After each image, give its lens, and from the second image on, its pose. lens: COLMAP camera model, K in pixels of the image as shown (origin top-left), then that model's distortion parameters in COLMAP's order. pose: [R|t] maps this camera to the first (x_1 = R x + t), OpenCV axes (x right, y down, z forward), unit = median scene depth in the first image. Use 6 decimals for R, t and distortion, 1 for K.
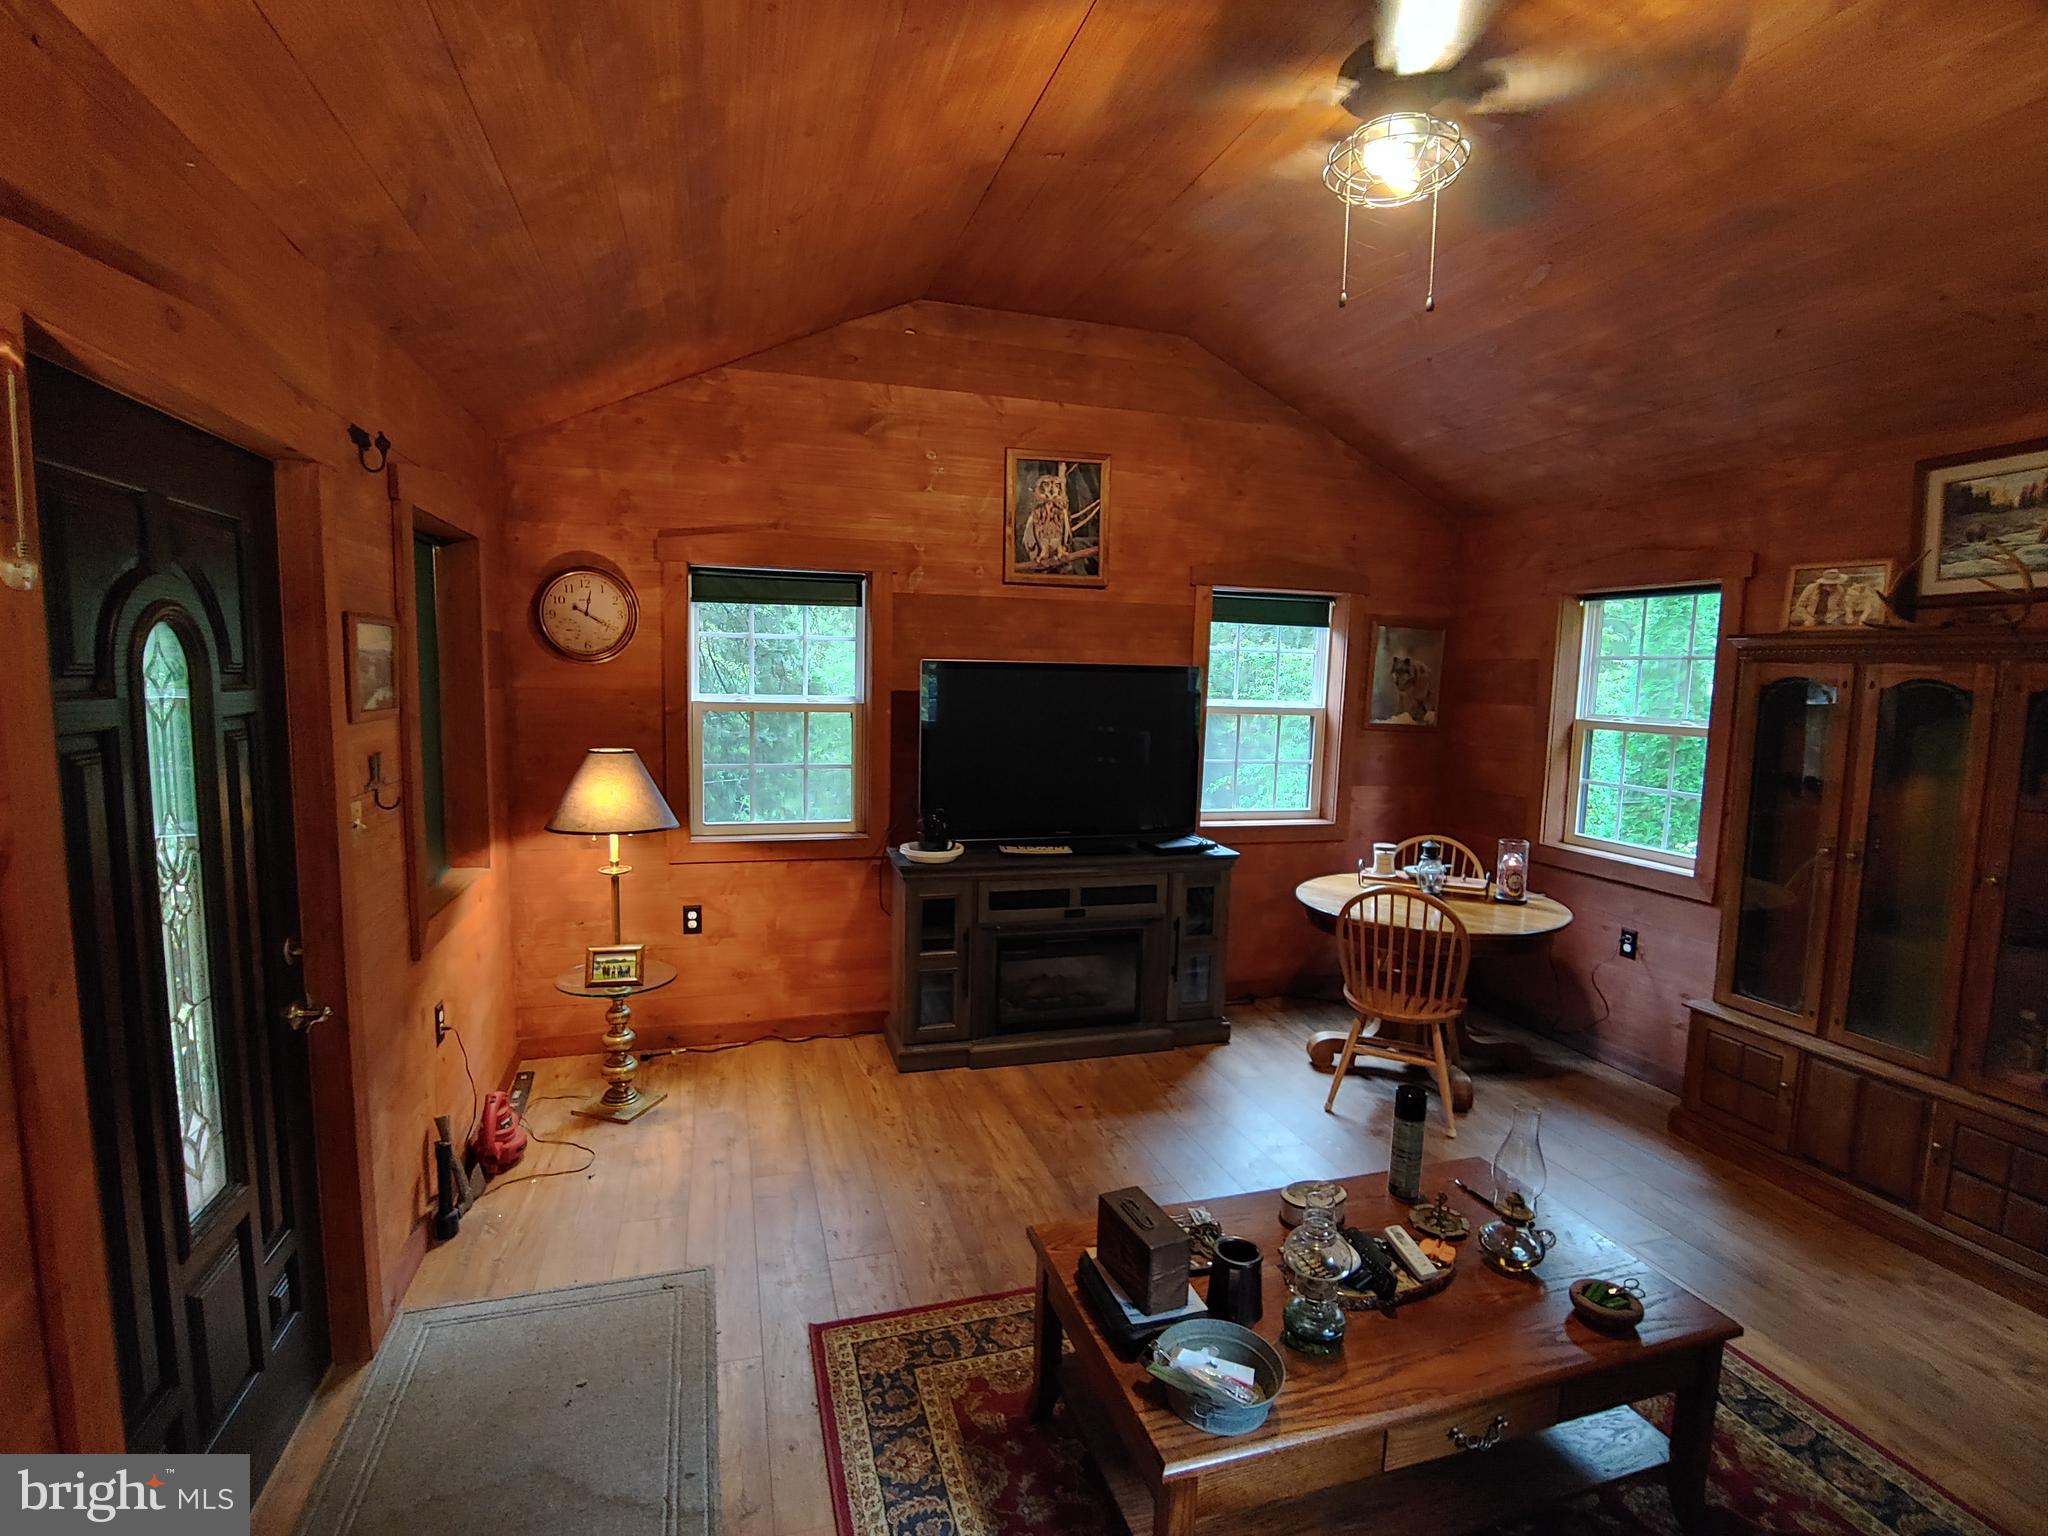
lens RADIAL K [[991.8, 0, 1017.5], [0, 991.8, 780.3], [0, 0, 1]] dist [-0.020316, -0.001008]
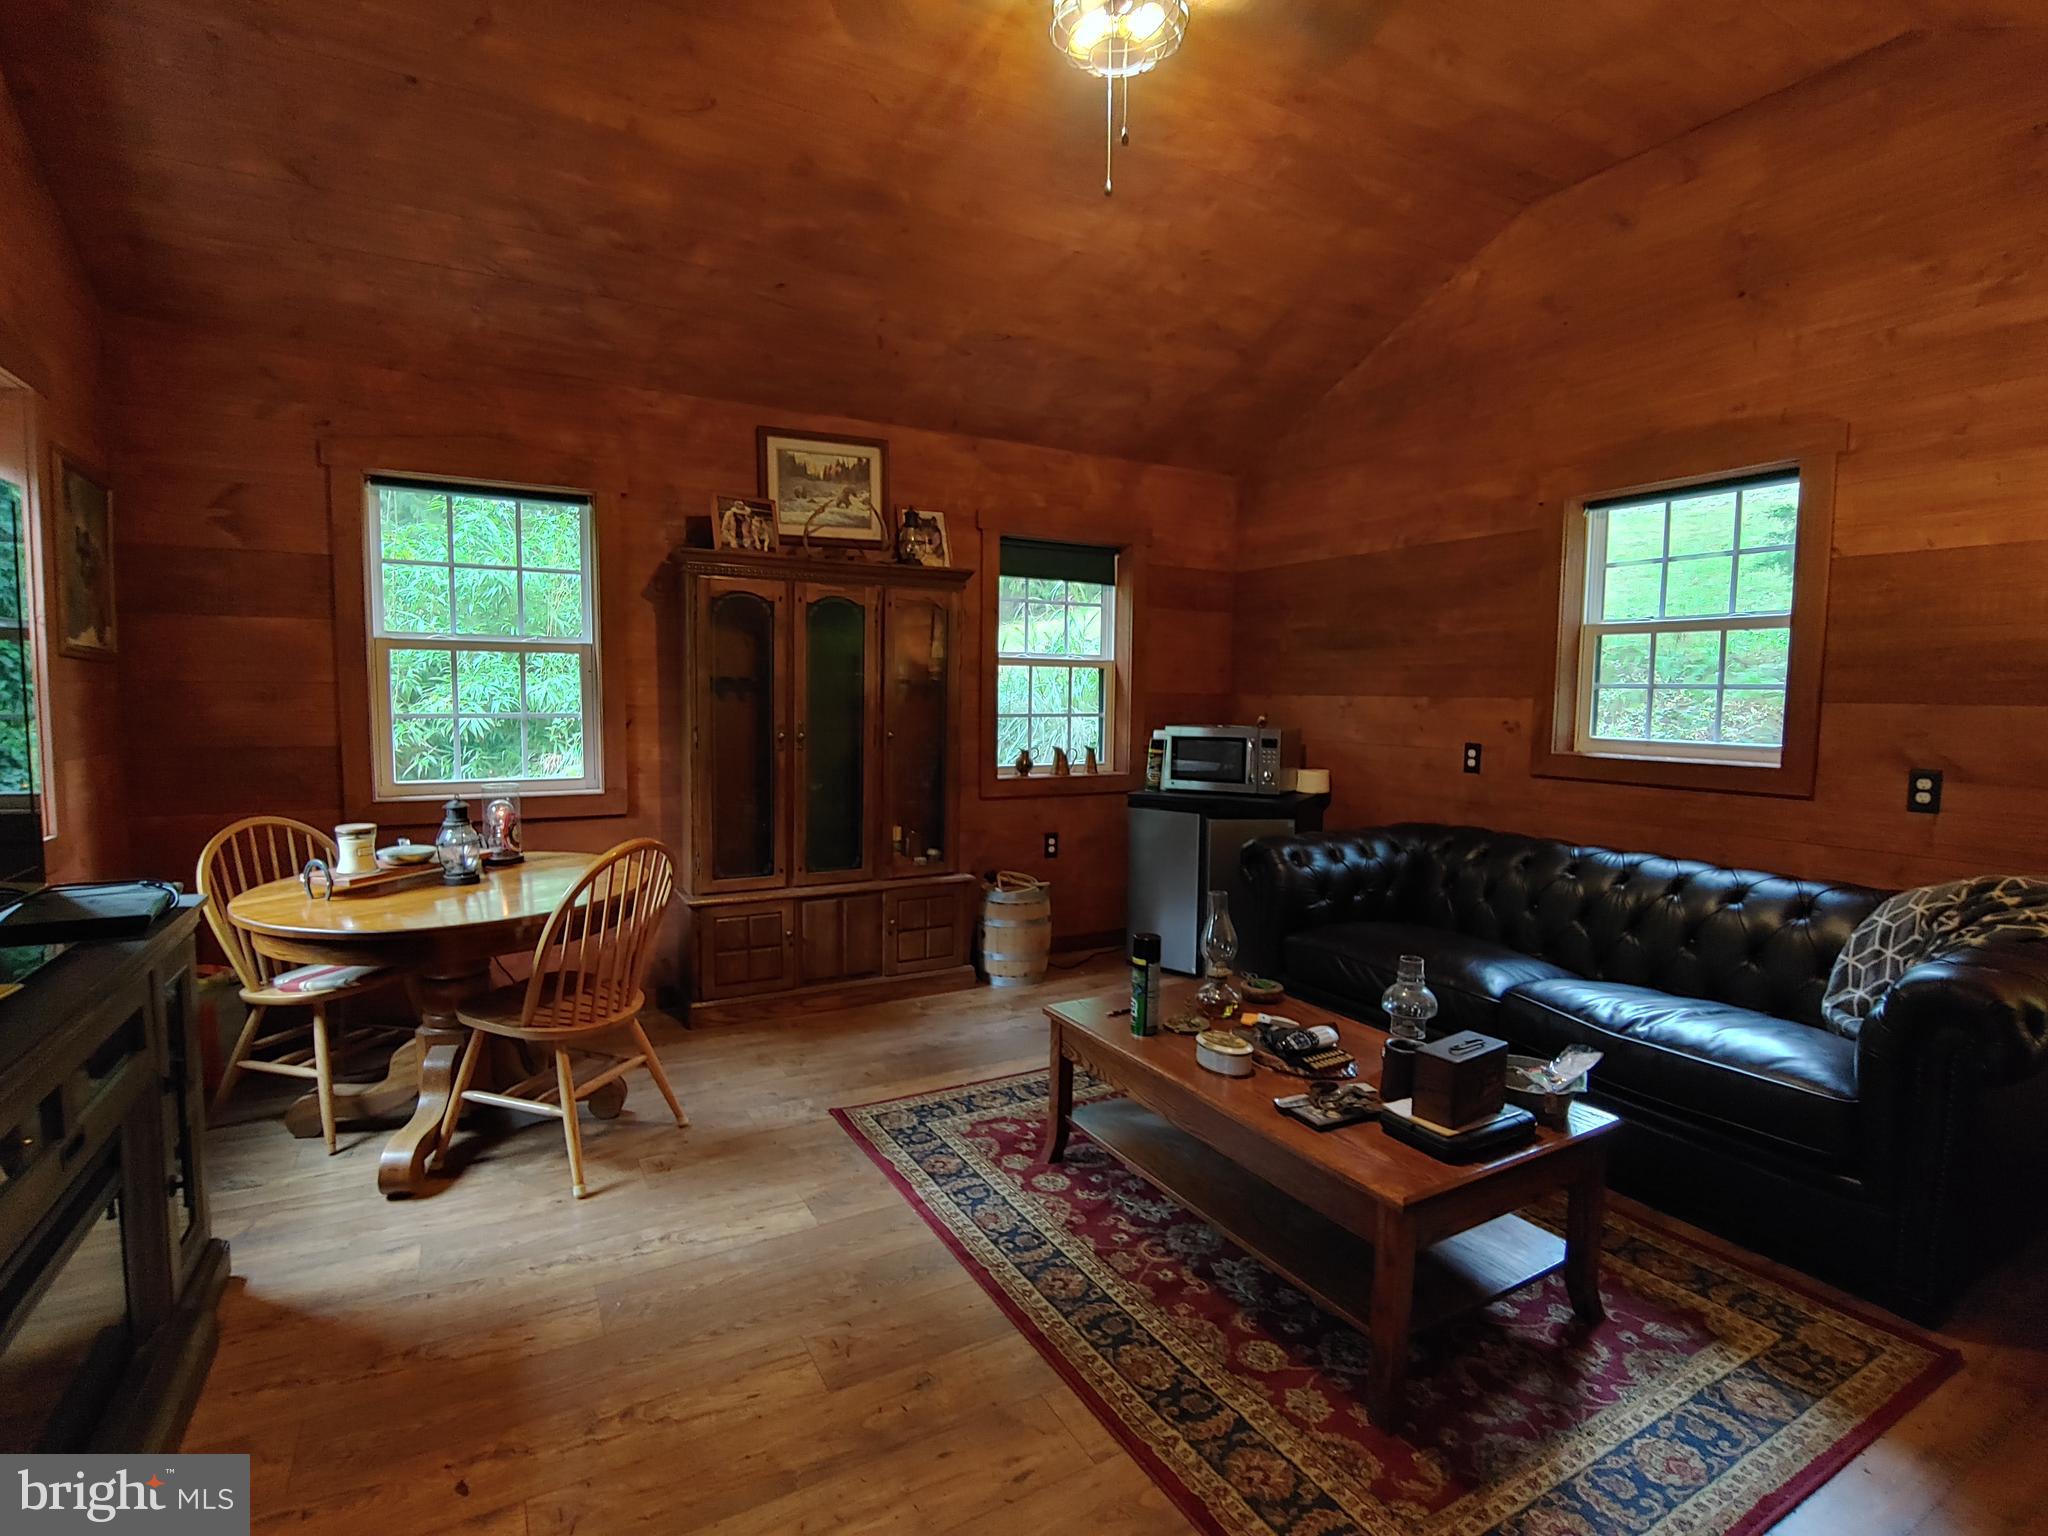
lens RADIAL K [[991.8, 0, 1022.7], [0, 991.8, 772.6], [0, 0, 1]] dist [-0.020316, -0.001008]
pose [[-0.217924, -0.108139, 0.969956, -0.464175], [0.088082, 0.987607, 0.129897, -0.017421], [-0.971983, 0.113744, -0.205699, 1.005071]]
